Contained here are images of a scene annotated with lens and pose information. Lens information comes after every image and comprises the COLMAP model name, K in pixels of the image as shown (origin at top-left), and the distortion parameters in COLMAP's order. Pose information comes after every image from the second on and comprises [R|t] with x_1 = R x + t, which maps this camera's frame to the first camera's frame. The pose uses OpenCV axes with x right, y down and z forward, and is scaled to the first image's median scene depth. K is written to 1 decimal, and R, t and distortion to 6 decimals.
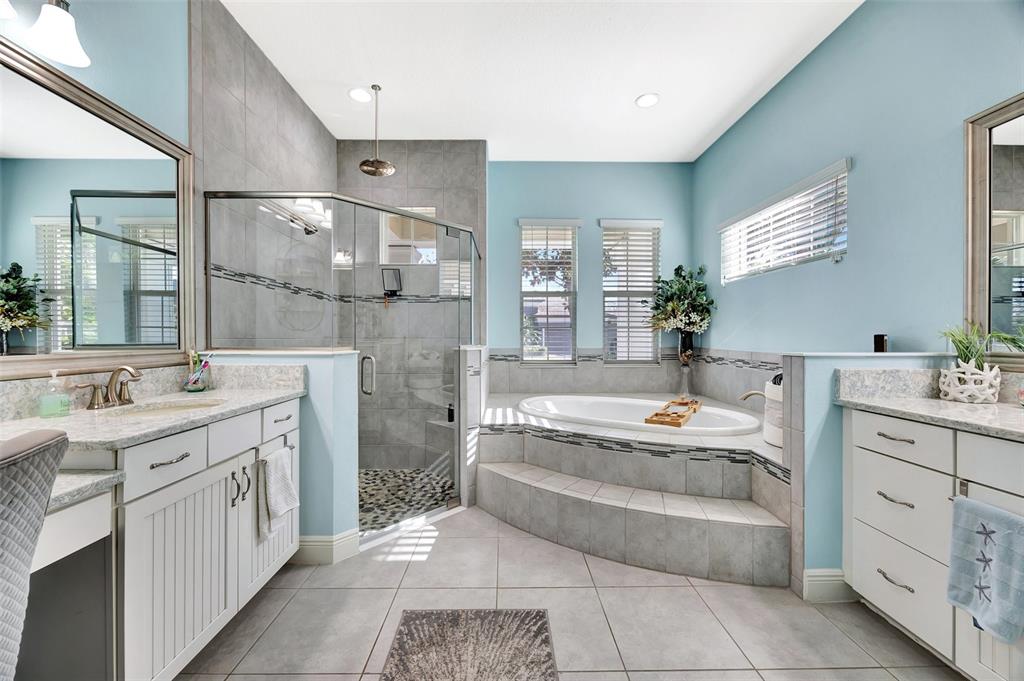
lens RADIAL K [[391.4, 0, 505.2], [0, 391.4, 340.6], [0, 0, 1]] dist [-0.008688, 0.001113]
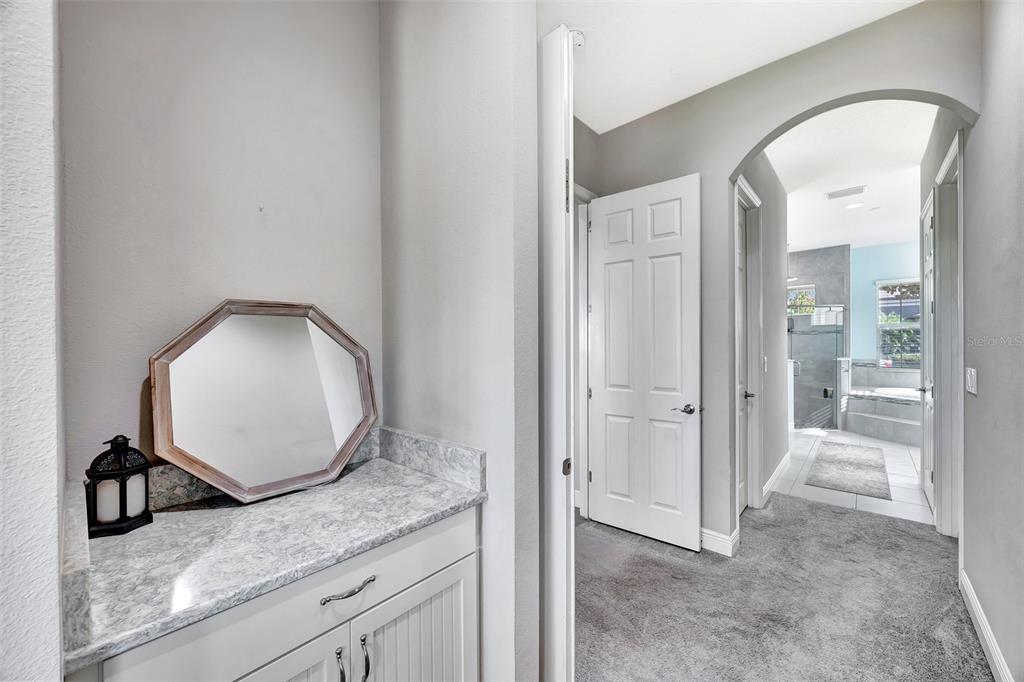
lens RADIAL K [[391.4, 0, 508.3], [0, 391.4, 347.0], [0, 0, 1]] dist [-0.008688, 0.001113]
pose [[0.736775, 0.001978, -0.676135, 0.003747], [0.001239, 0.999990, 0.004276, -0.063393], [0.676137, -0.003988, 0.736765, -1.921488]]
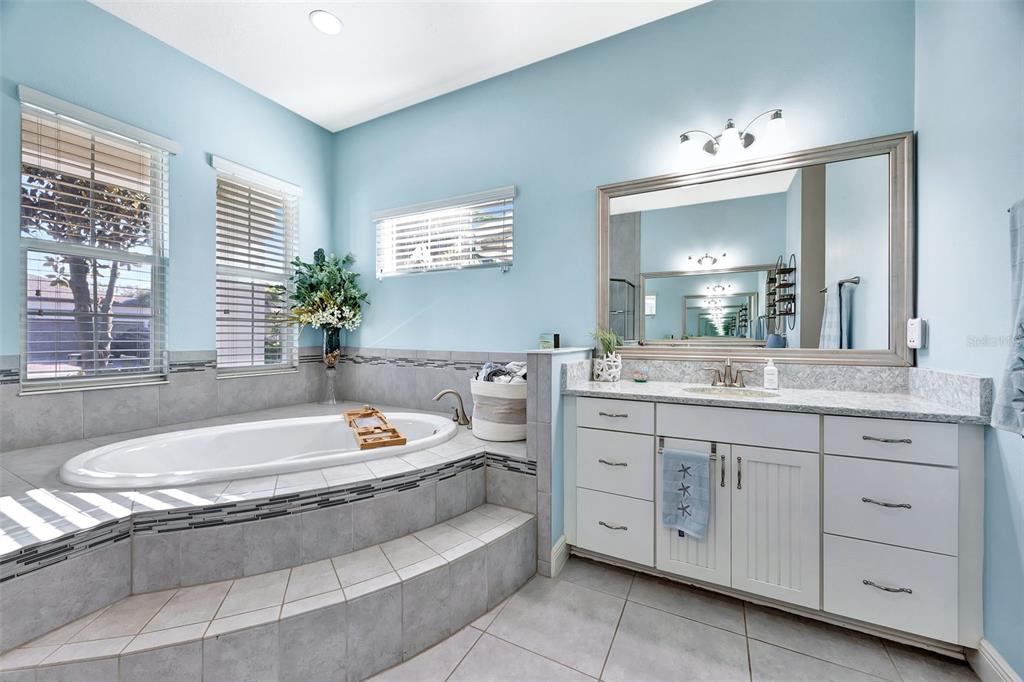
lens RADIAL K [[391.4, 0, 514.5], [0, 391.4, 337.2], [0, 0, 1]] dist [-0.008688, 0.001113]
pose [[0.460818, 0.001816, 0.887493, -0.158998], [0.000063, 0.999998, -0.002079, -0.001923], [-0.887495, 0.001014, 0.460817, 0.376358]]
